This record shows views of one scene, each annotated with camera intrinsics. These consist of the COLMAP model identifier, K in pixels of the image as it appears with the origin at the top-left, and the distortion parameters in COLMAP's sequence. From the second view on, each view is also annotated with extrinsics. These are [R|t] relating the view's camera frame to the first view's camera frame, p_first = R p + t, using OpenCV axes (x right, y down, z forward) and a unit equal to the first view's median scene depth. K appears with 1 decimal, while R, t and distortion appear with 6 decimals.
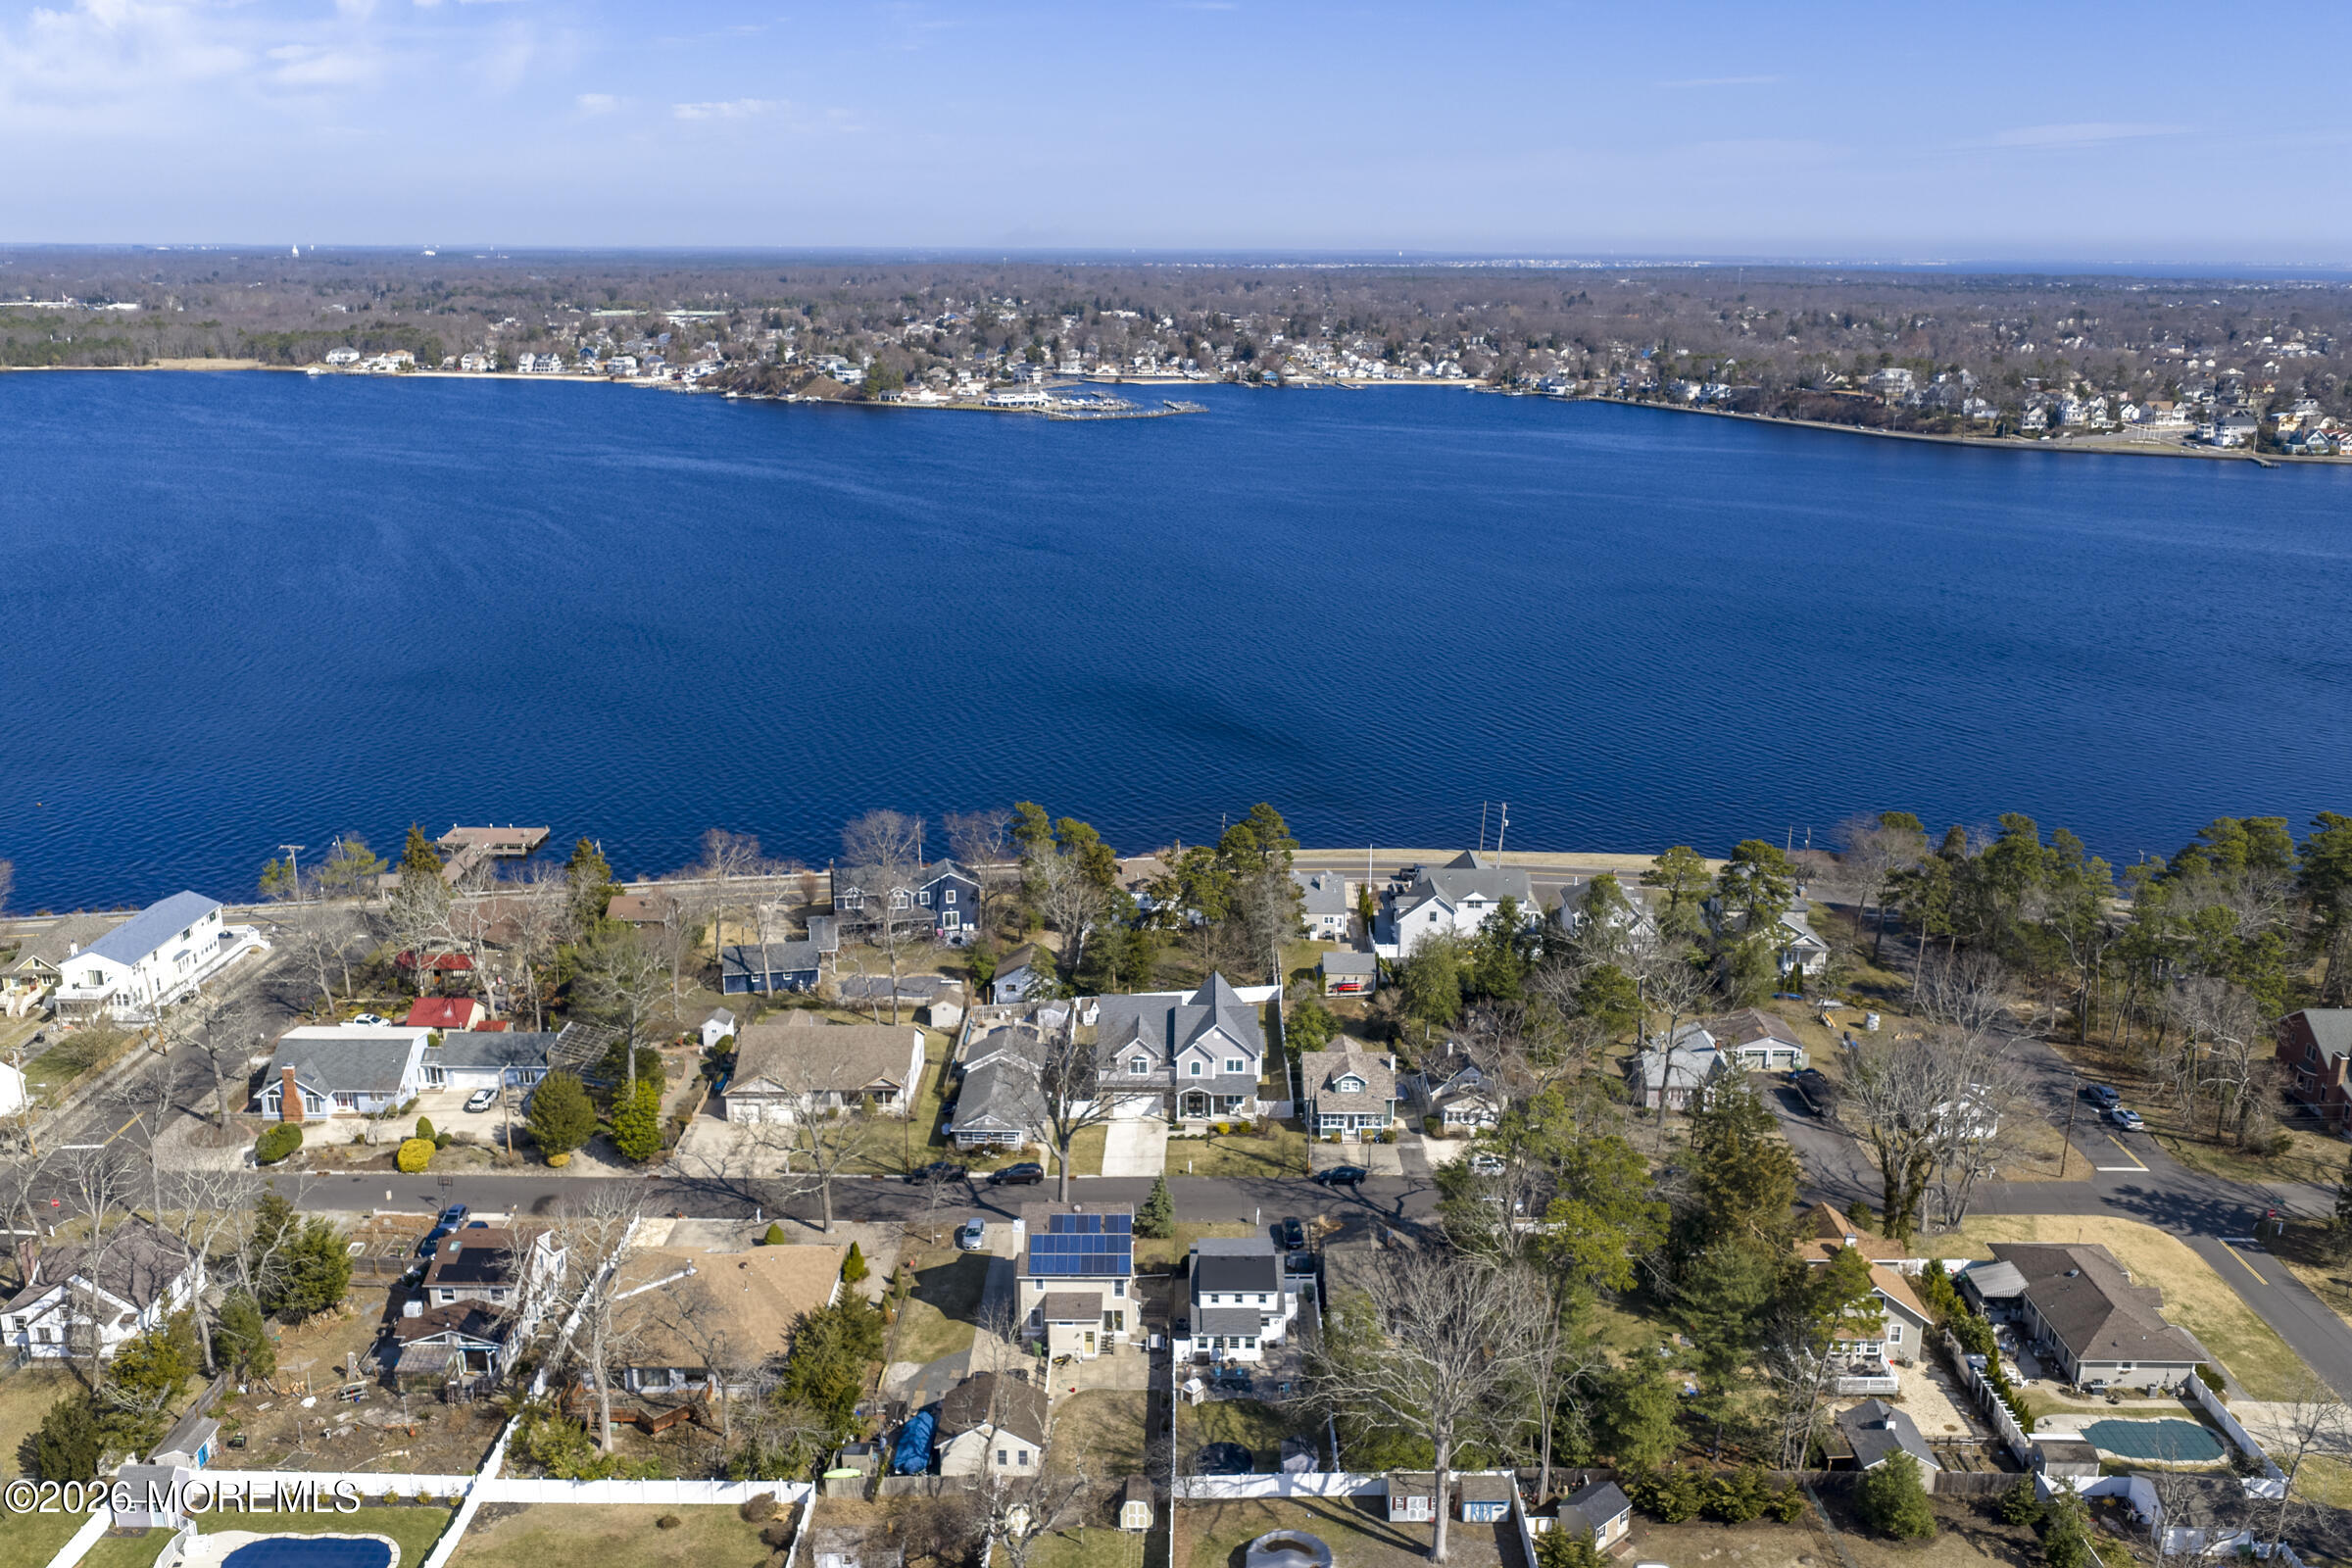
lens RADIAL K [[1947.9, 0, 1176.0], [0, 1947.9, 784.0], [0, 0, 1]] dist [0.020336, -0.041216]
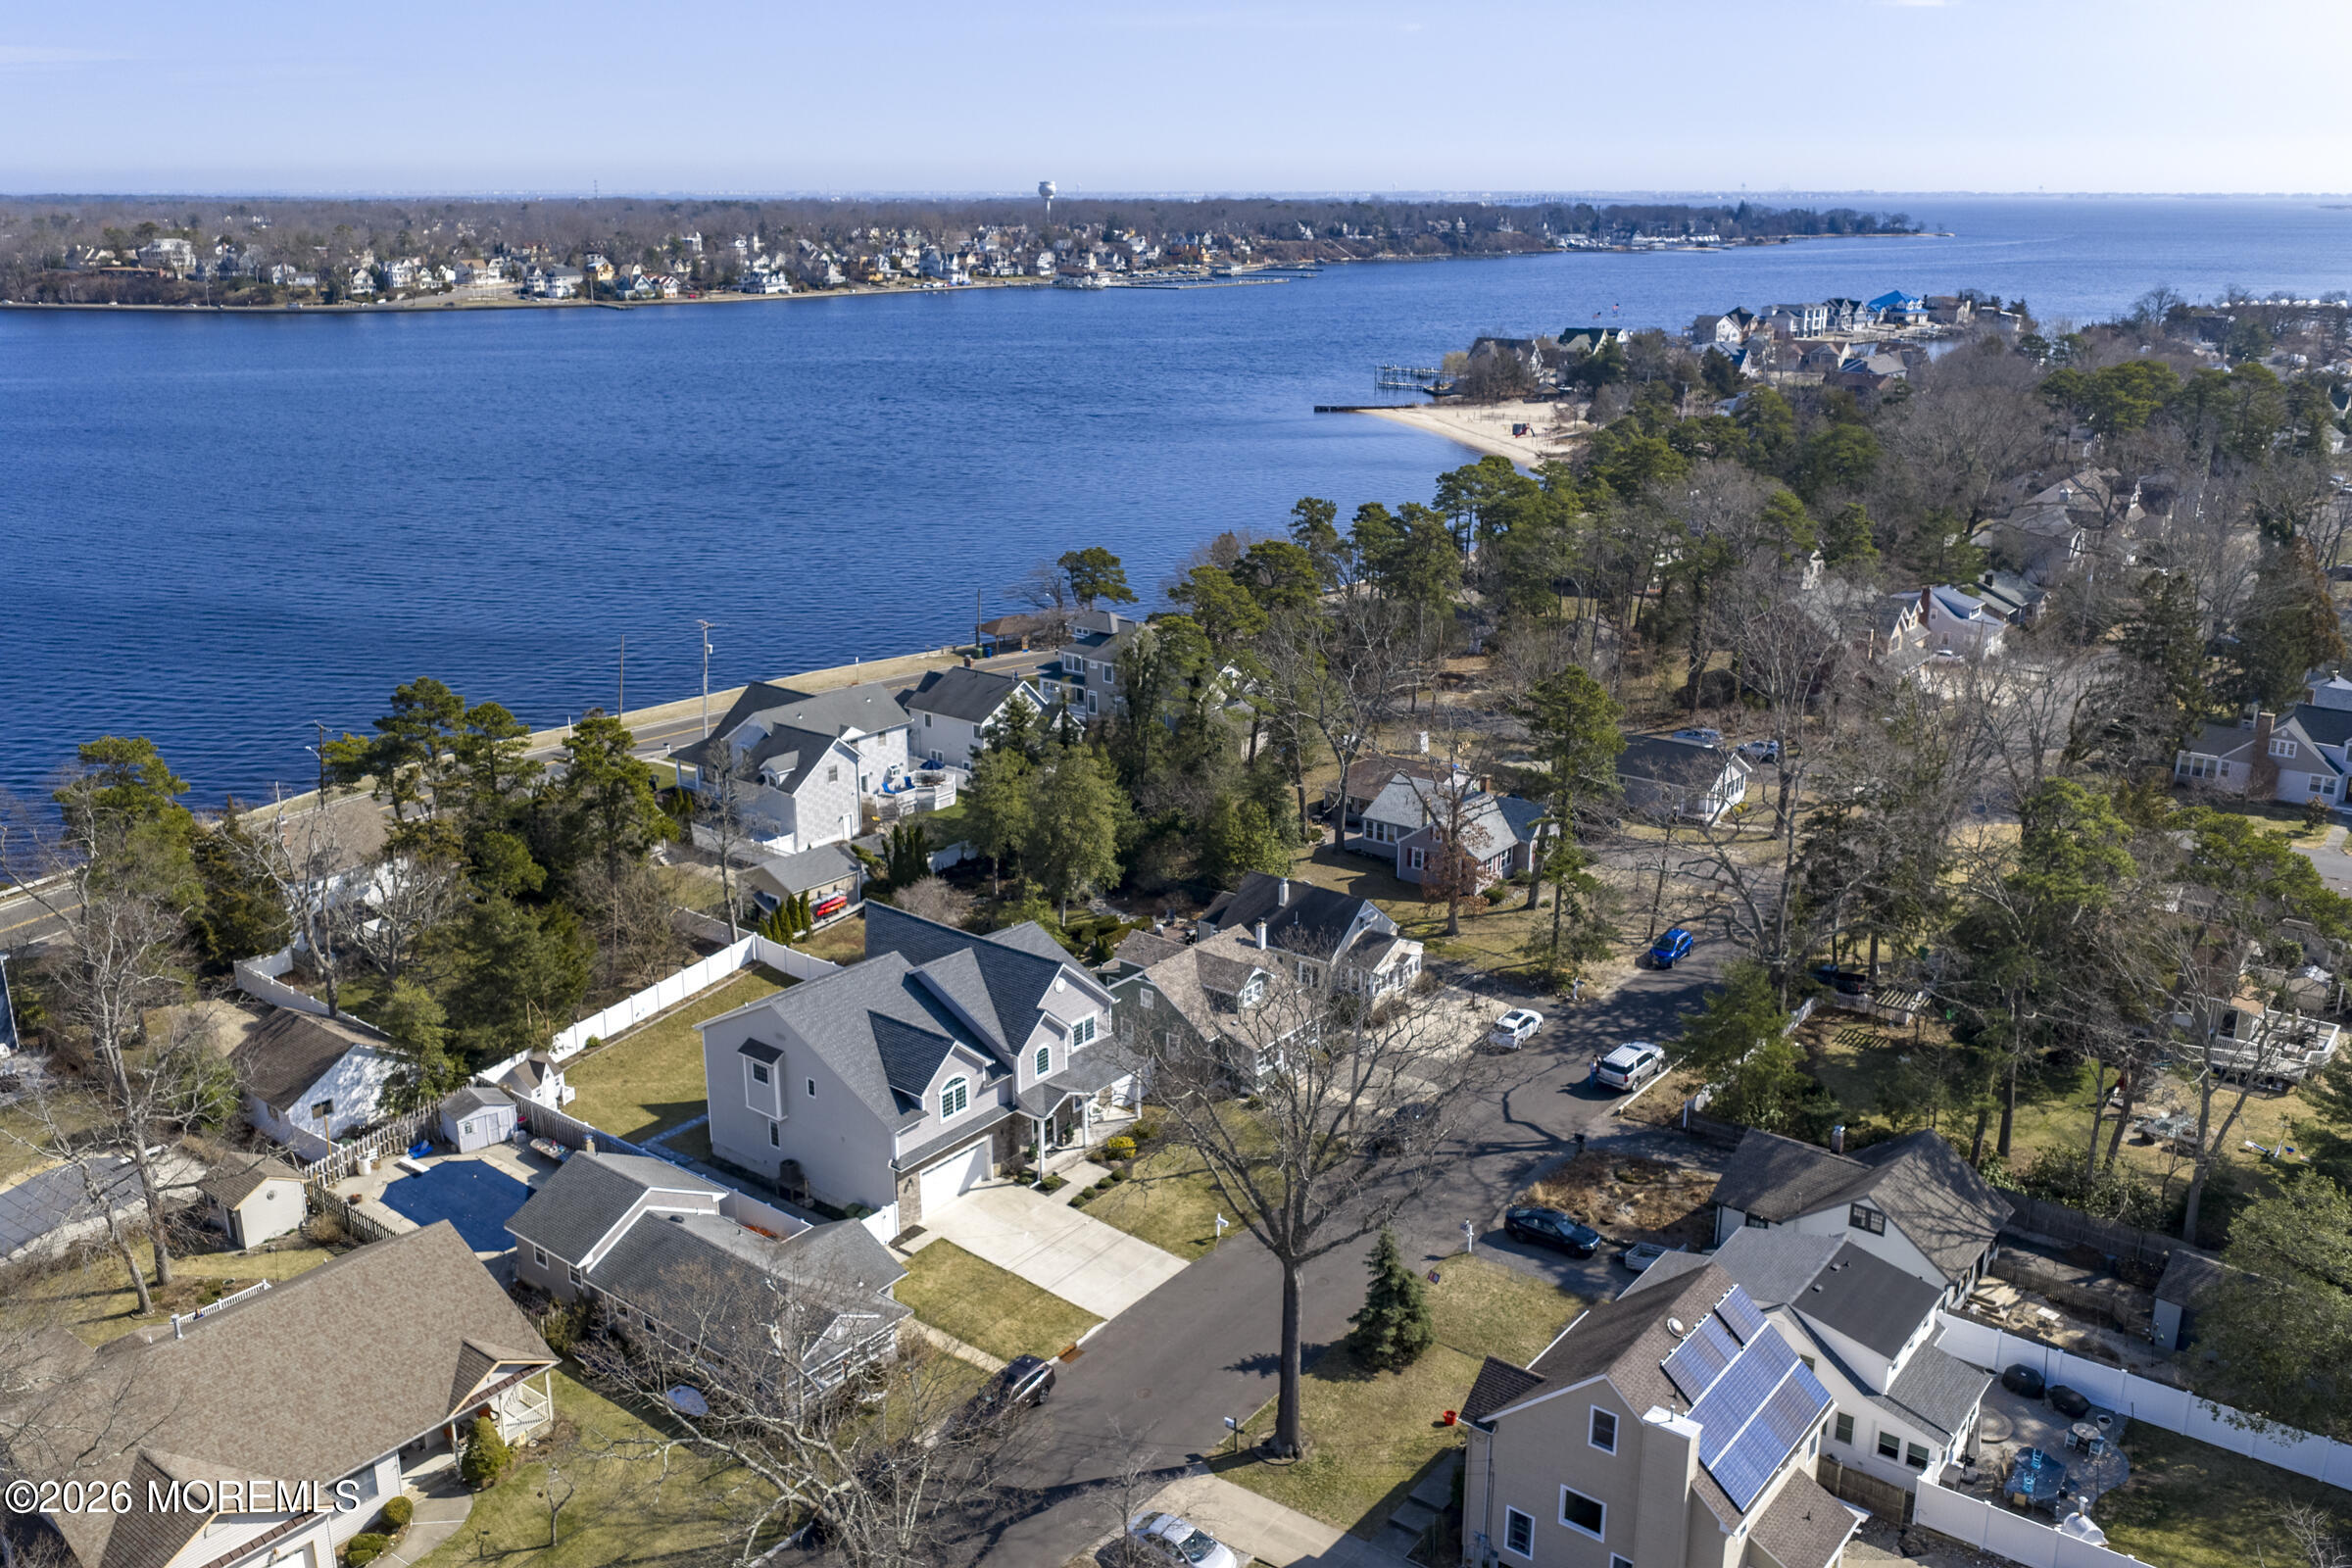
lens RADIAL K [[1949.7, 0, 1176.0], [0, 1949.7, 784.0], [0, 0, 1]] dist [0.010629, -0.017666]
pose [[0.614546, -0.237333, 0.752334, -0.263082], [0.214095, 0.968056, 0.130501, 0.013116], [-0.759273, 0.080872, 0.645727, 0.501562]]
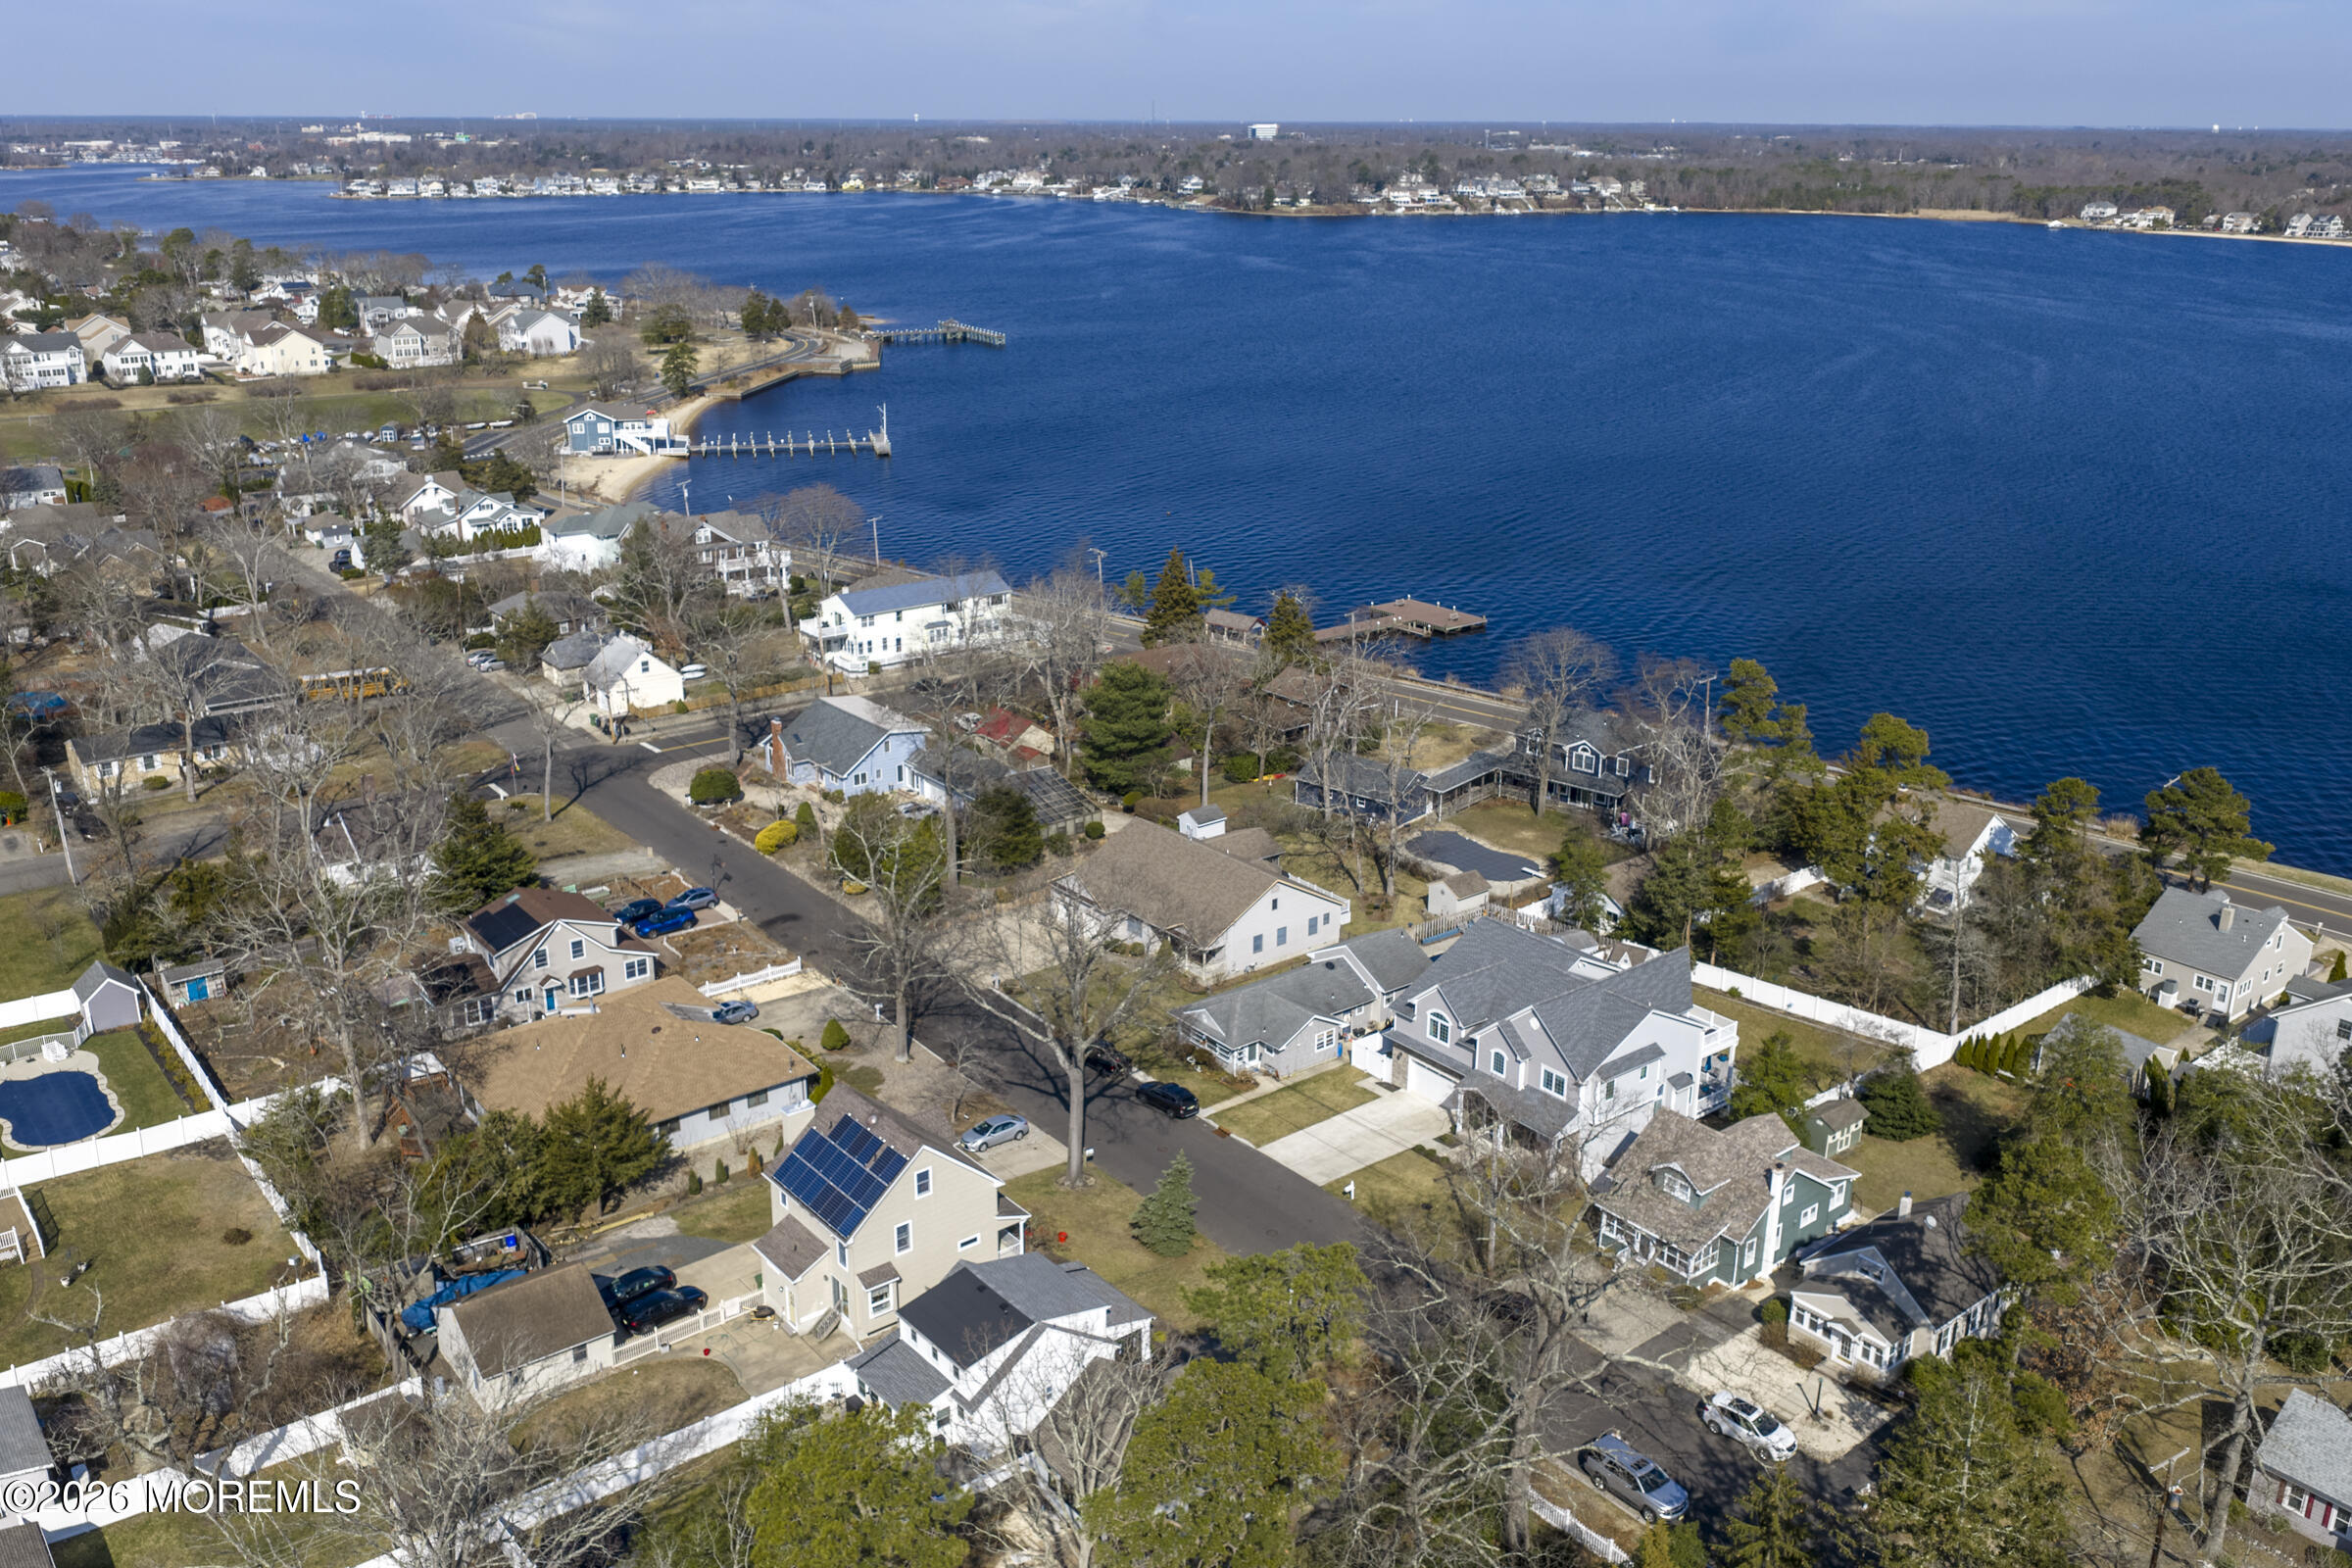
lens RADIAL K [[1949.7, 0, 1176.0], [0, 1949.7, 784.0], [0, 0, 1]] dist [0.010629, -0.017666]
pose [[0.626813, 0.251369, -0.737509, 0.298834], [-0.211073, 0.965919, 0.149827, -0.008428], [0.750036, 0.061755, 0.658508, 0.400427]]
